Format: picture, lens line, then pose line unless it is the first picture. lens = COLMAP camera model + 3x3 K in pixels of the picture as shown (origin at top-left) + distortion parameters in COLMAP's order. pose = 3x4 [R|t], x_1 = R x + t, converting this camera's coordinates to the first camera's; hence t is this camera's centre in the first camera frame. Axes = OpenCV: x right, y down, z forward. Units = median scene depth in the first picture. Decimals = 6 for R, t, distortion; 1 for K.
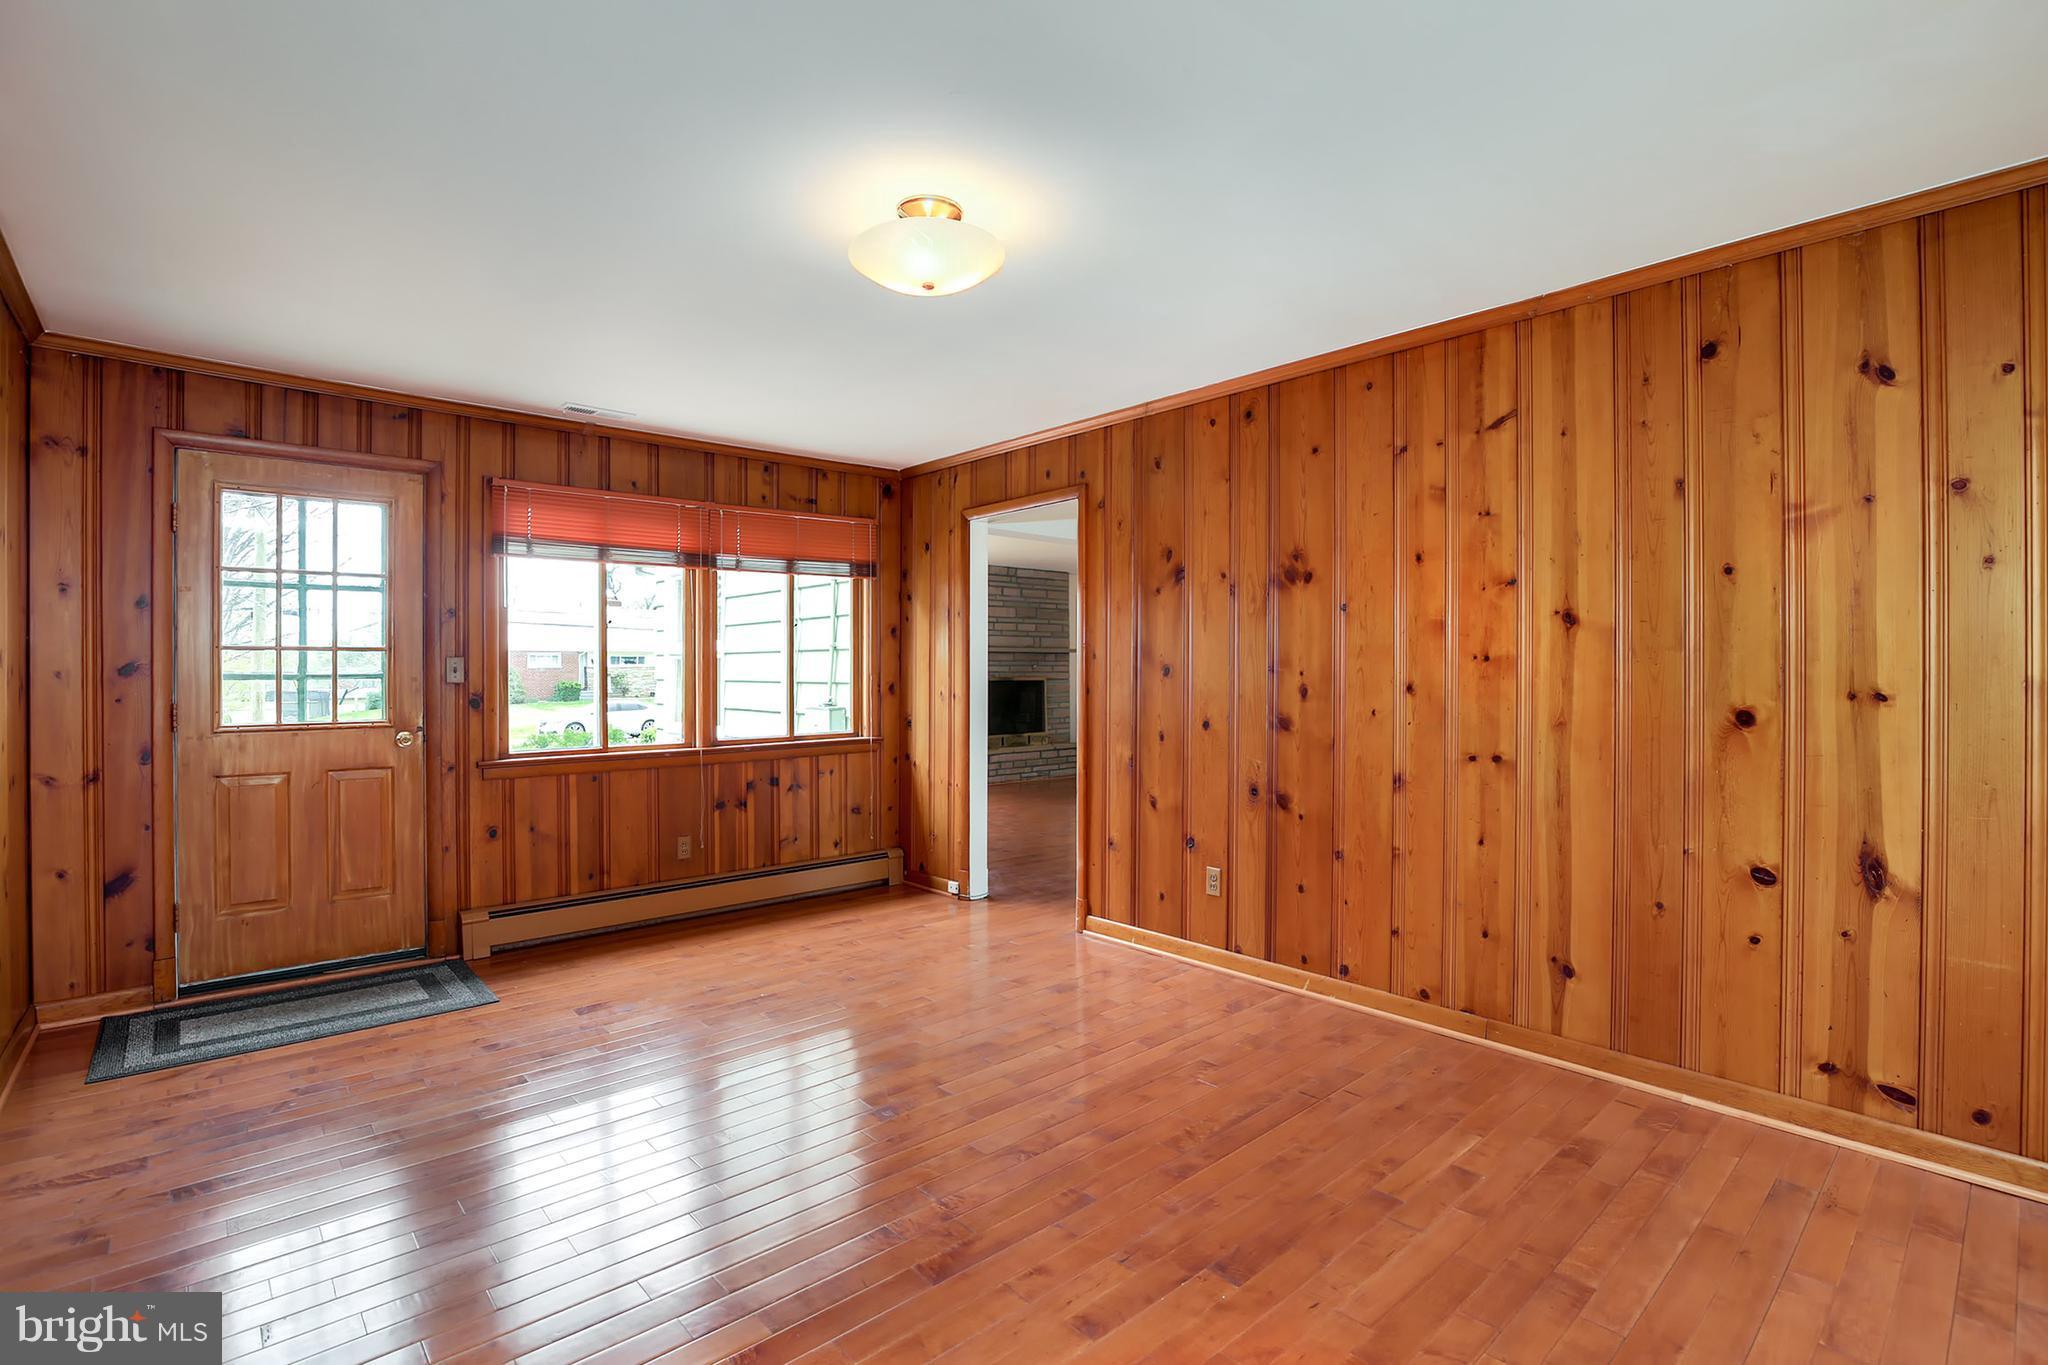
lens RADIAL K [[945.4, 0, 1024.0], [0, 945.4, 682.5], [0, 0, 1]] dist [-0.024863, -0.000081]
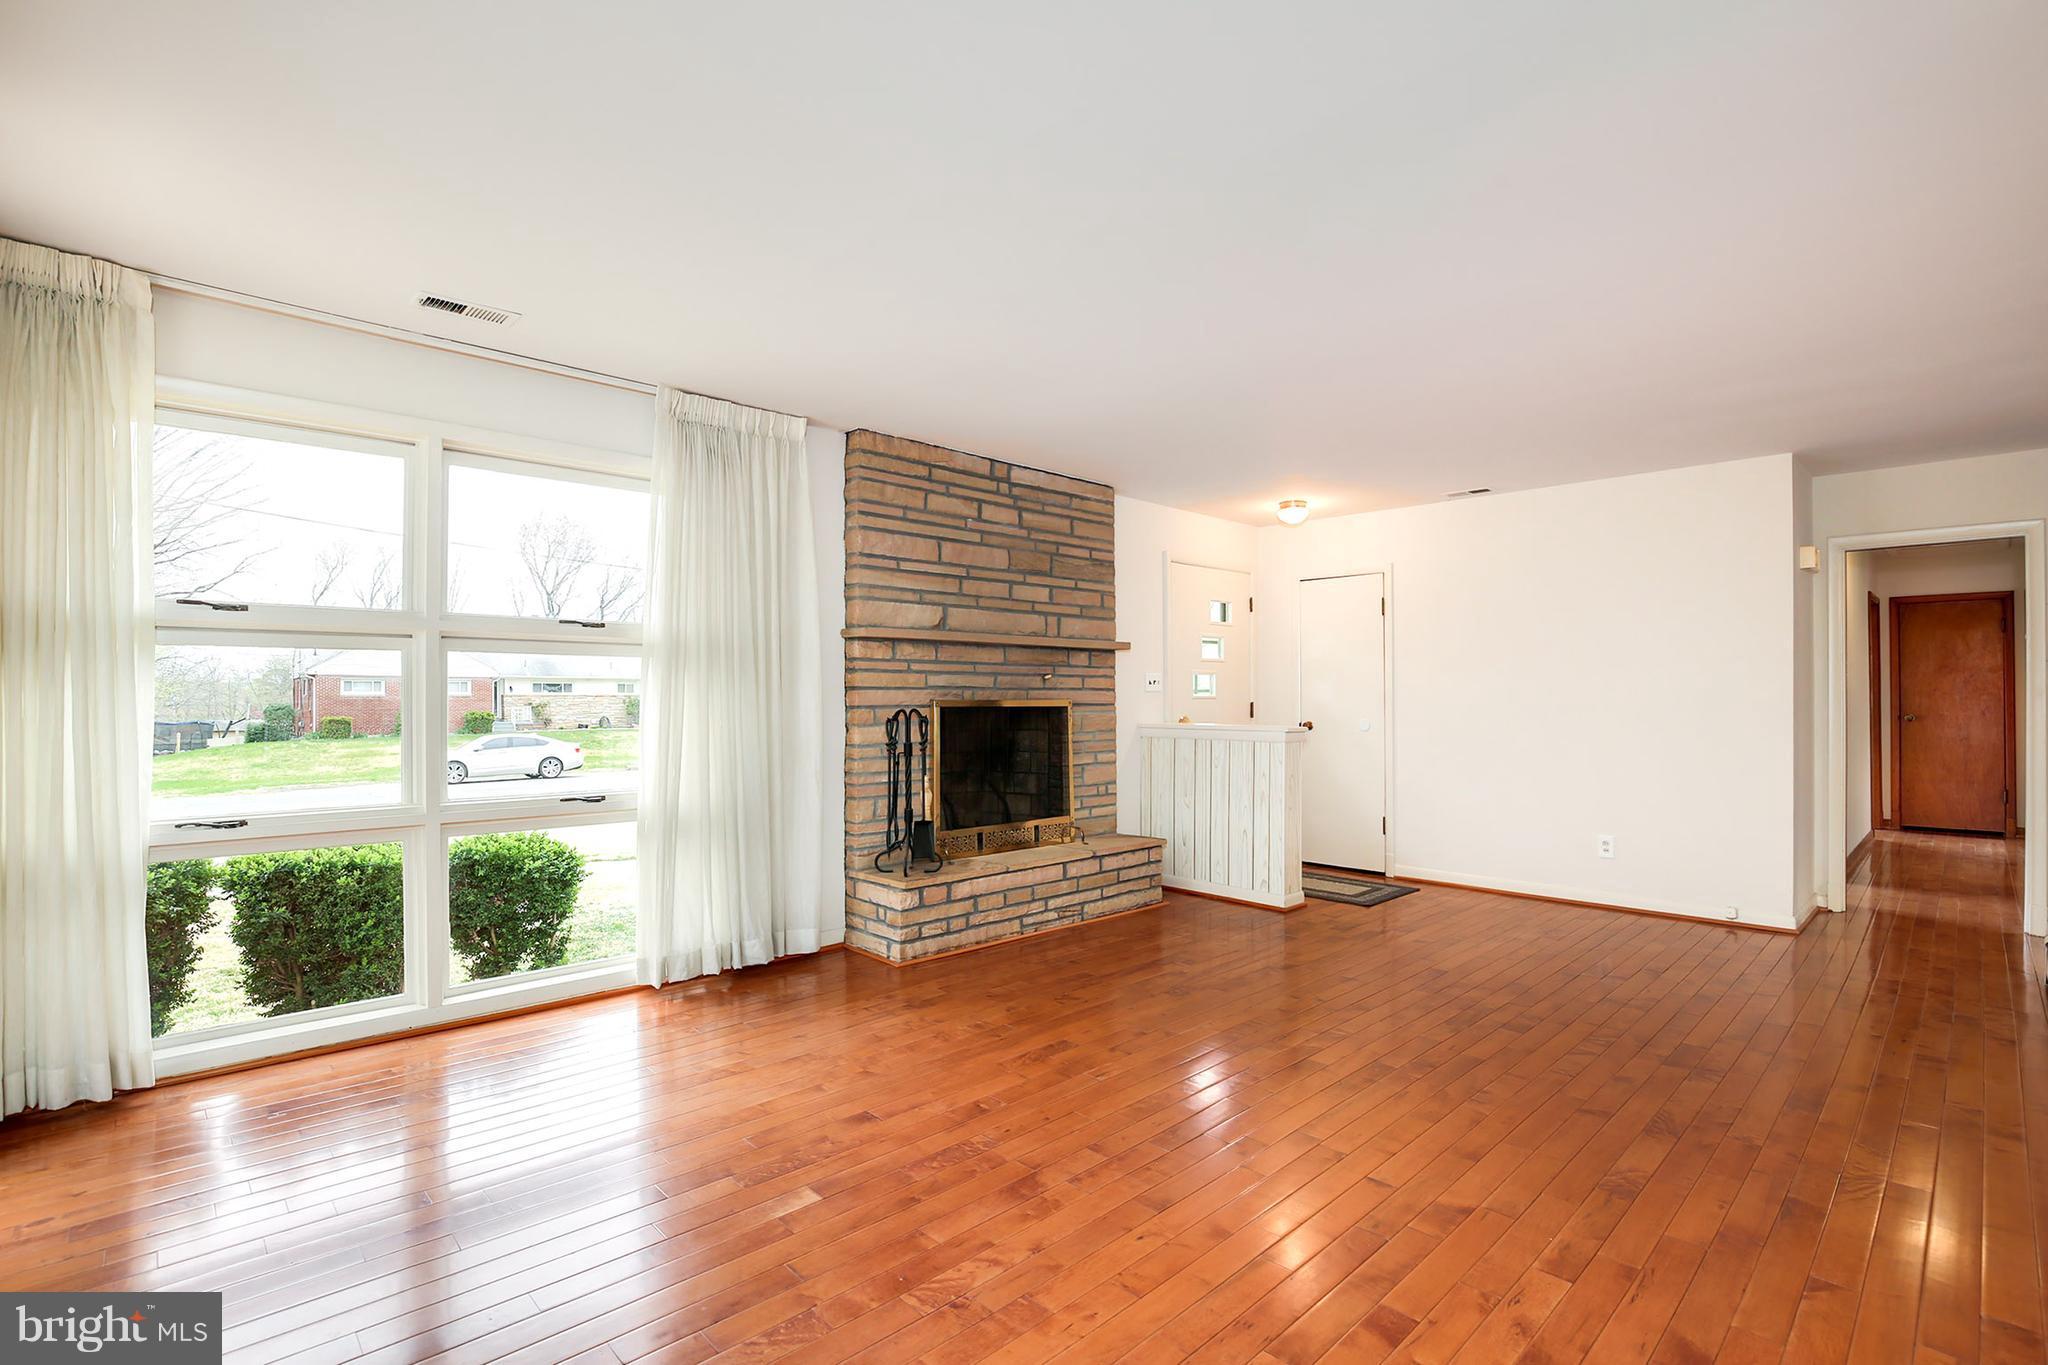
lens RADIAL K [[945.4, 0, 1024.0], [0, 945.4, 682.5], [0, 0, 1]] dist [-0.024863, -0.000081]
pose [[0.999502, 0.001733, 0.031513, -0.015573], [-0.000705, 0.999468, -0.032598, 0.001267], [-0.031553, 0.032560, 0.998972, 0.531764]]
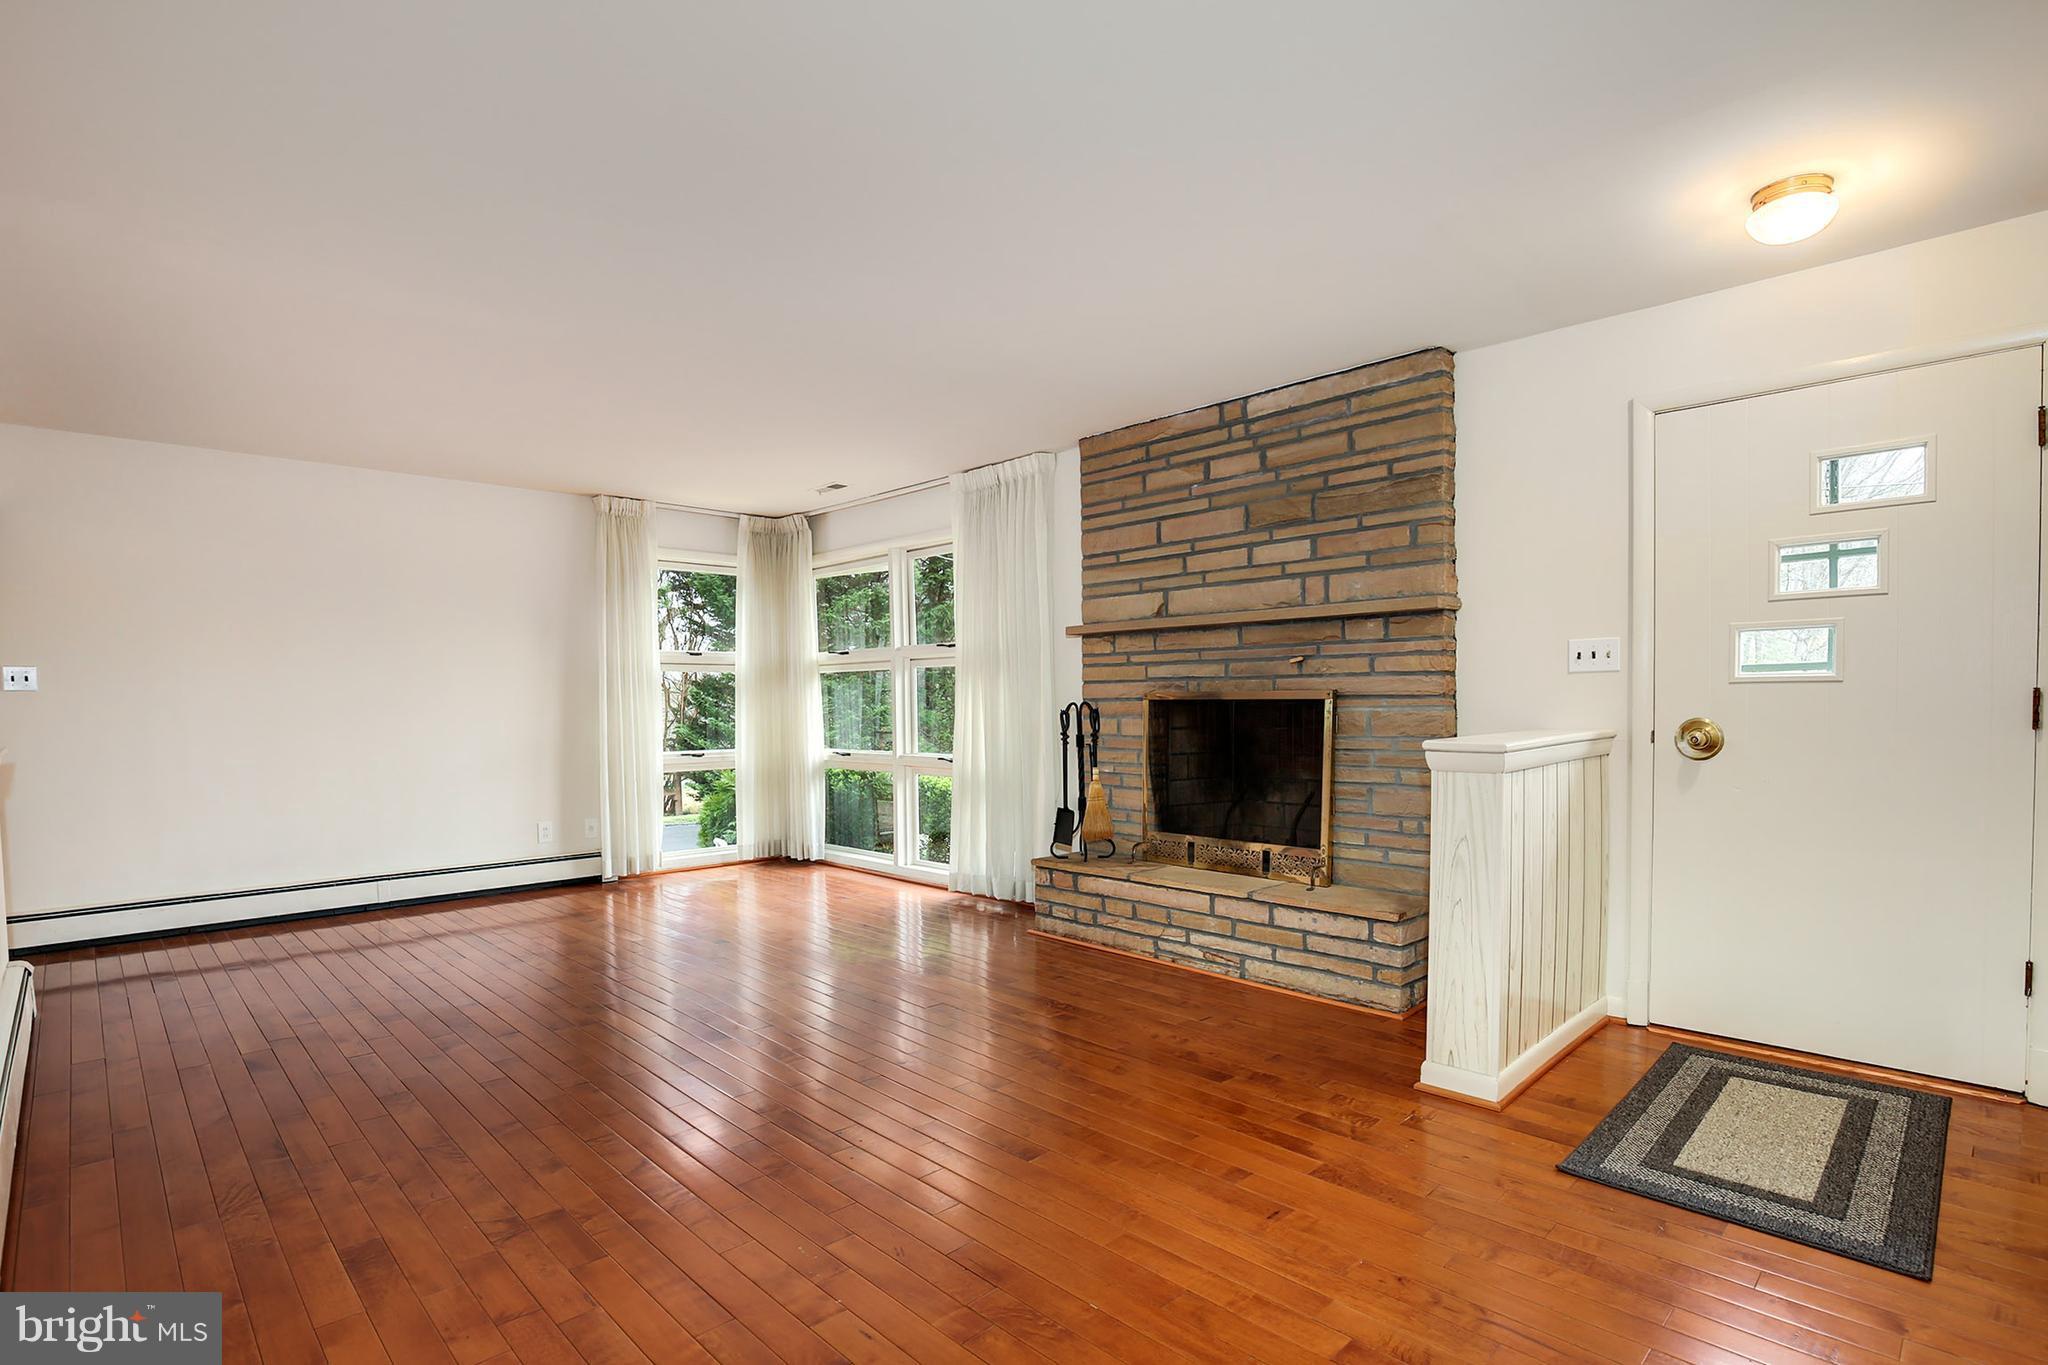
lens RADIAL K [[1005.8, 0, 1026.6], [0, 1005.8, 734.1], [0, 0, 1]] dist [-0.021640, 0.000262]
pose [[0.042930, 0.036553, -0.998409, 0.383869], [-0.005238, 0.999325, 0.036361, -0.002309], [0.999064, 0.003669, 0.043093, 0.885520]]
